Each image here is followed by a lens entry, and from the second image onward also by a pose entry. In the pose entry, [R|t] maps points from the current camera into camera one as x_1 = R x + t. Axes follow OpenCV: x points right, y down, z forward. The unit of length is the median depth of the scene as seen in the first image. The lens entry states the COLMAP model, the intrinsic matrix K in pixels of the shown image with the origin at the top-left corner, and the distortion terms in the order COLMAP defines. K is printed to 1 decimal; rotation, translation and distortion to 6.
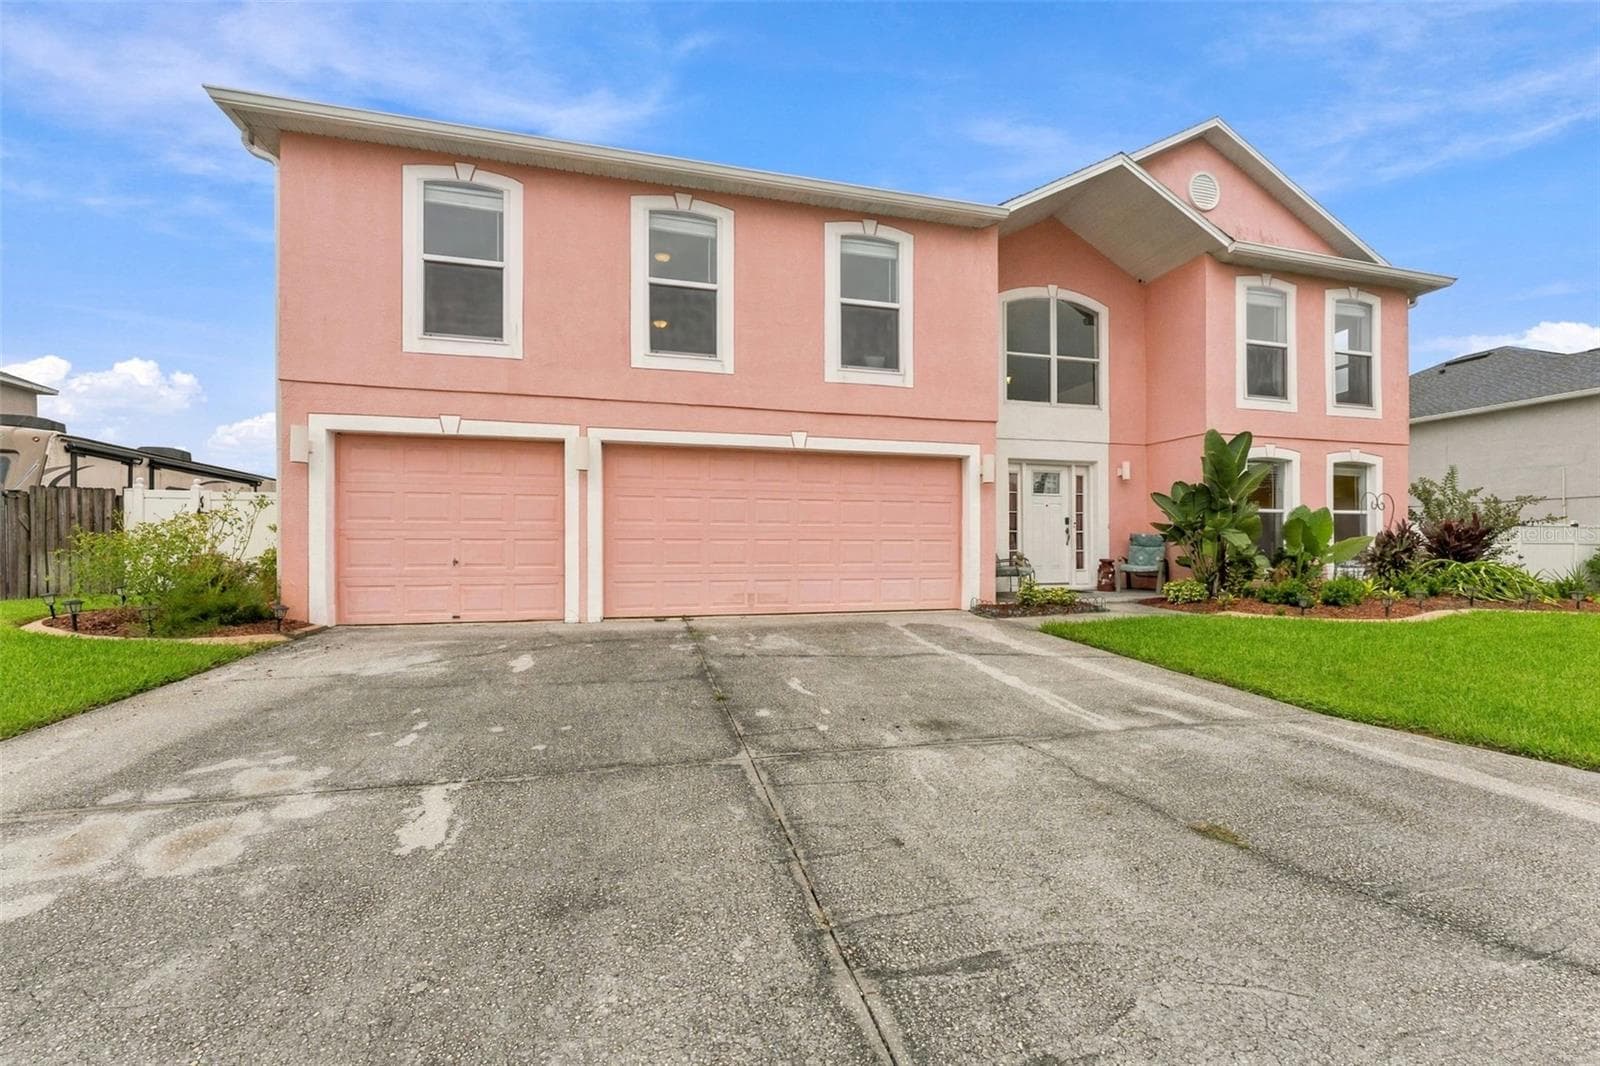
lens RADIAL K [[621.1, 0, 799.2], [0, 621.1, 558.1], [0, 0, 1]] dist [0.000601, -0.000072]
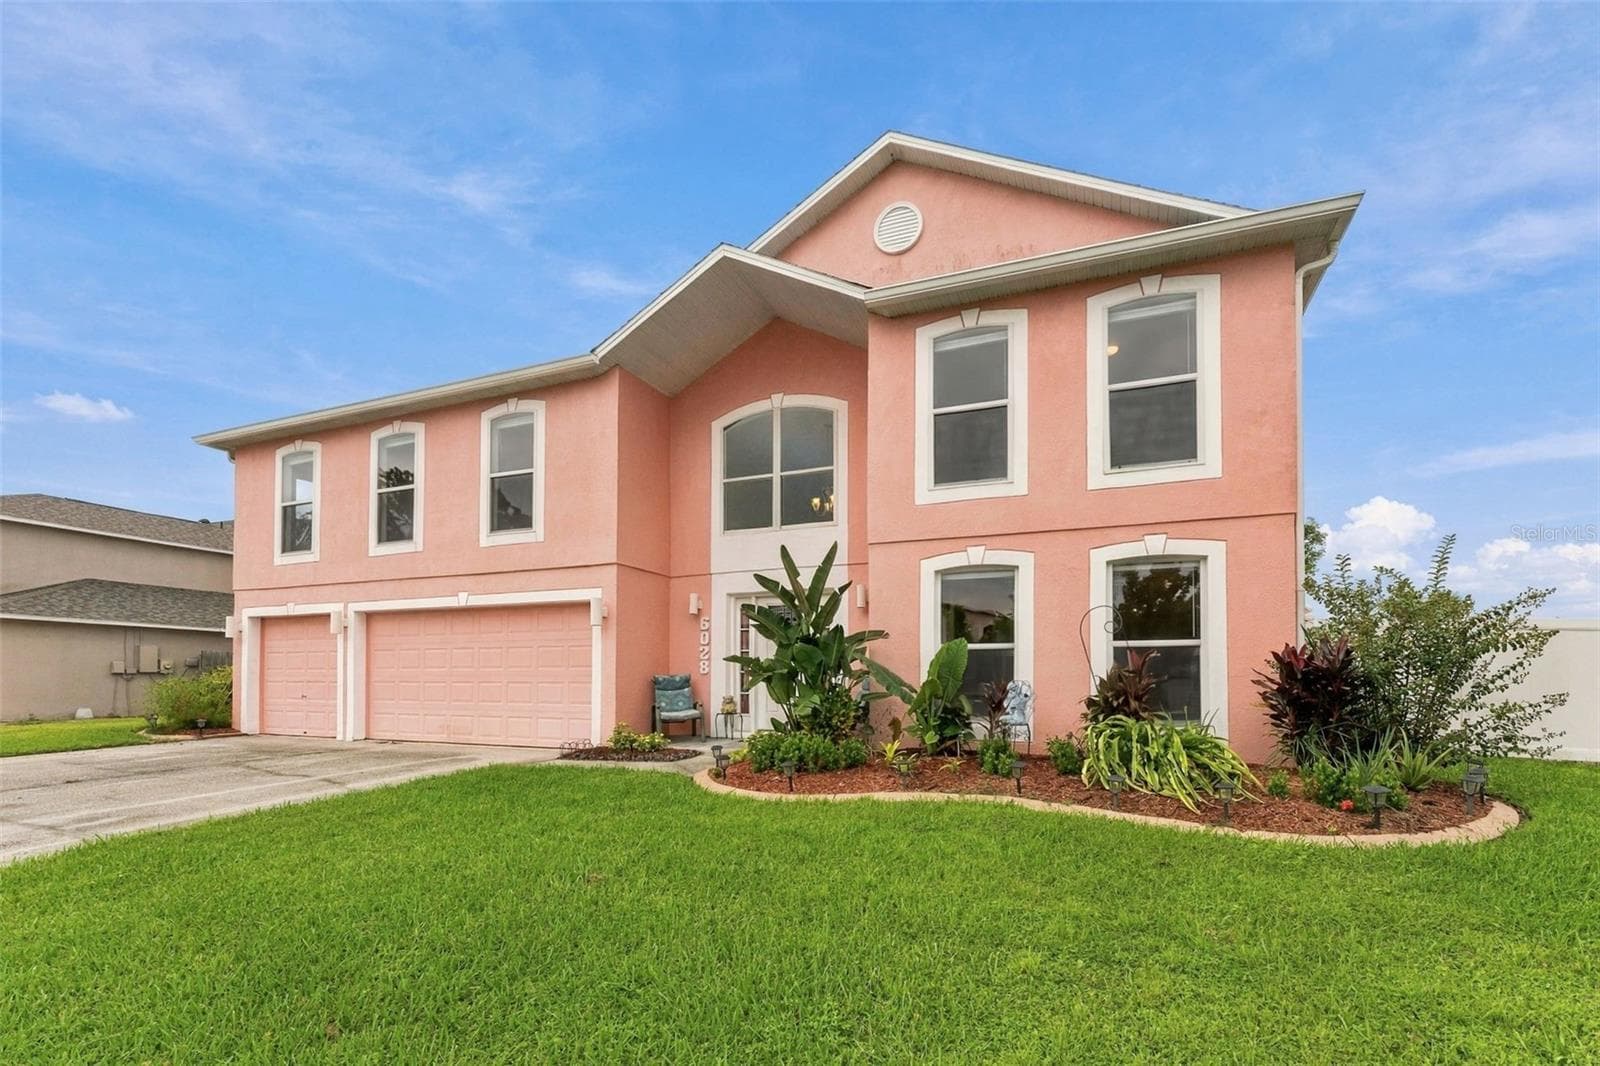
lens RADIAL K [[665.4, 0, 805.7], [0, 665.4, 697.5], [0, 0, 1]] dist [0.001892, -0.000006]
pose [[0.817820, 0.011728, -0.575355, 1.190105], [-0.015871, 0.999872, -0.002178, -0.006492], [0.575256, 0.010912, 0.817901, 0.305128]]
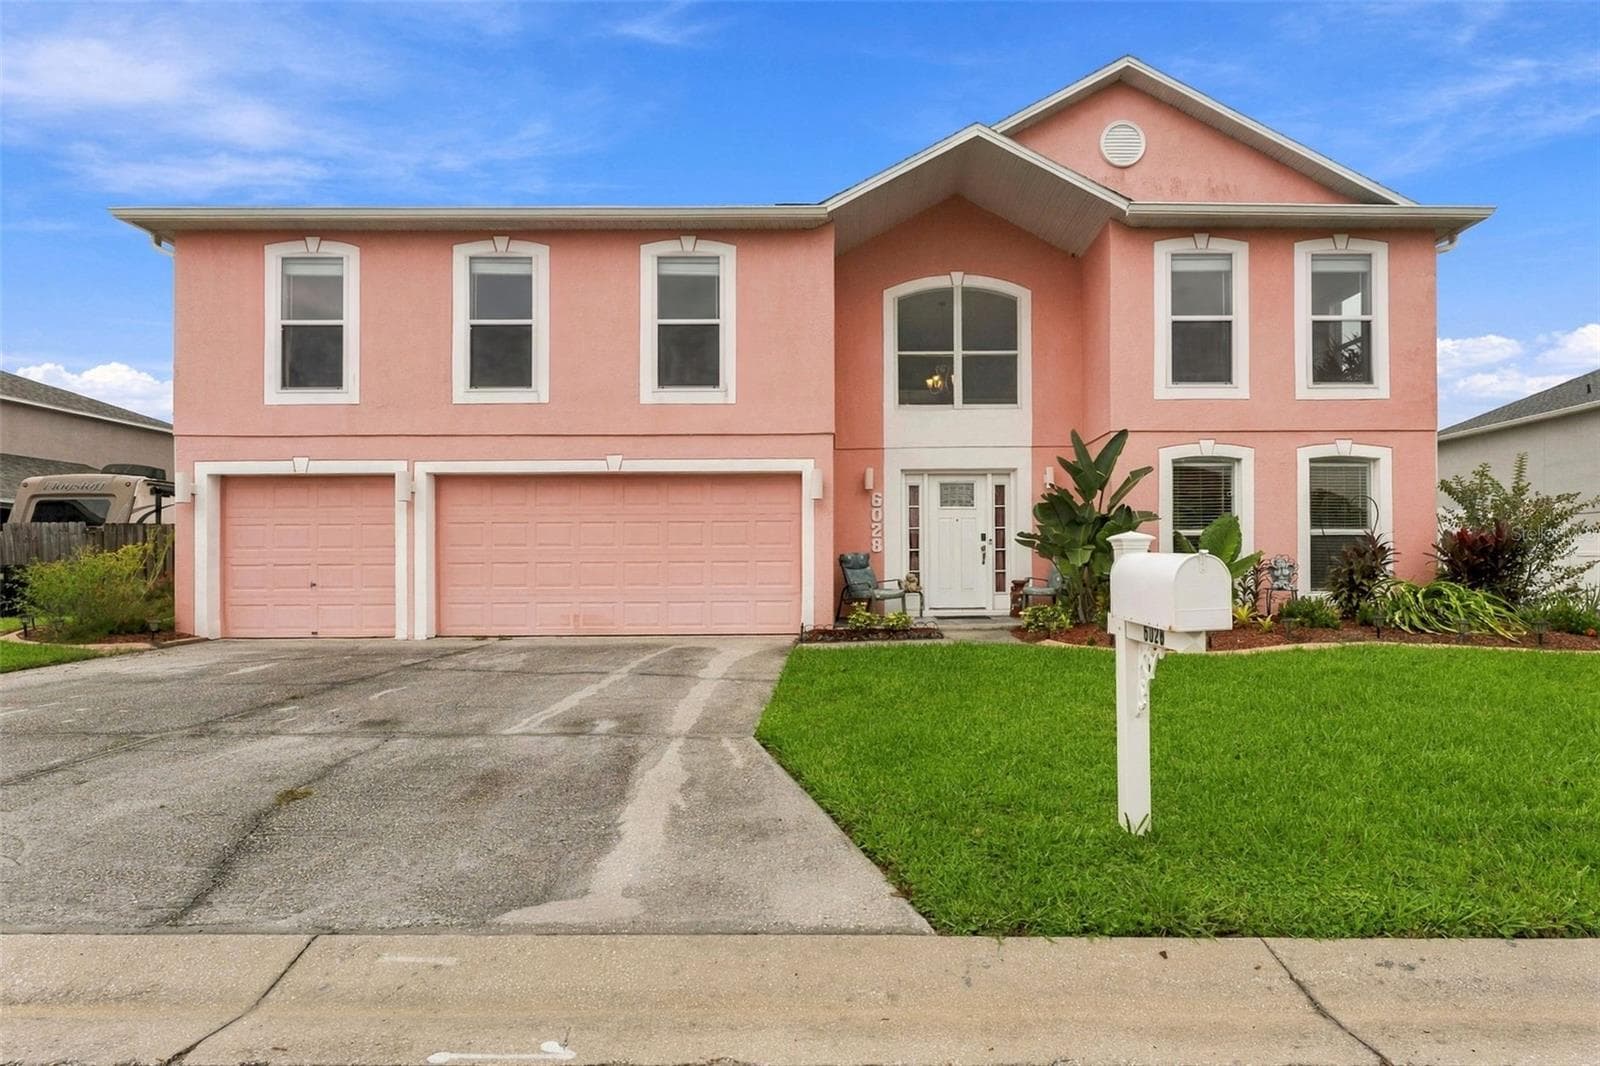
lens RADIAL K [[712.2, 0, 822.2], [0, 712.2, 580.8], [0, 0, 1]] dist [-0.001353, 0.000031]
pose [[0.971357, -0.002951, -0.237607, 0.556937], [0.002980, 0.999996, -0.000239, 0.001926], [0.237607, -0.000476, 0.971361, -0.041318]]
